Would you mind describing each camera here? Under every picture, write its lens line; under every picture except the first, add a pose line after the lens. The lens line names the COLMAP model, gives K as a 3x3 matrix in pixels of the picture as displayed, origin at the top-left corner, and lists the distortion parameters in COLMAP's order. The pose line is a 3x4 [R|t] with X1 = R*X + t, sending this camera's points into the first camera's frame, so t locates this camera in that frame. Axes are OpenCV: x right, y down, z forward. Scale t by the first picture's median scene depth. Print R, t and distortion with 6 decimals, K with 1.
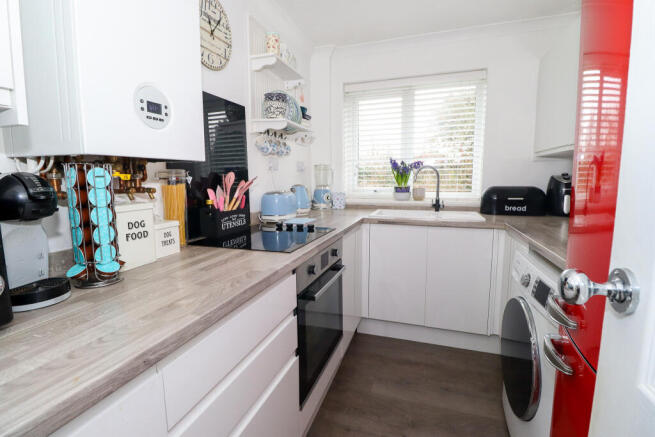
lens RADIAL K [[304.5, 0, 327.5], [0, 304.5, 218.5], [0, 0, 1]] dist [-0.002311, -0.000653]
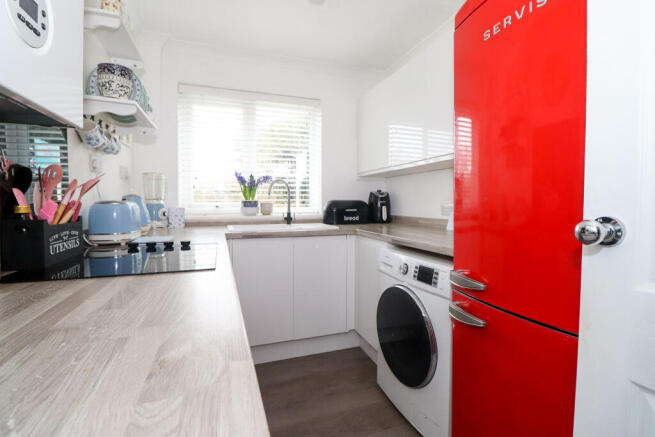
lens RADIAL K [[305.4, 0, 326.8], [0, 305.4, 215.4], [0, 0, 1]] dist [-0.002102, -0.000608]
pose [[0.783730, -0.017912, 0.620844, -0.189587], [0.075787, 0.994873, -0.066968, 0.026768], [-0.616461, 0.099537, 0.781069, 0.119308]]
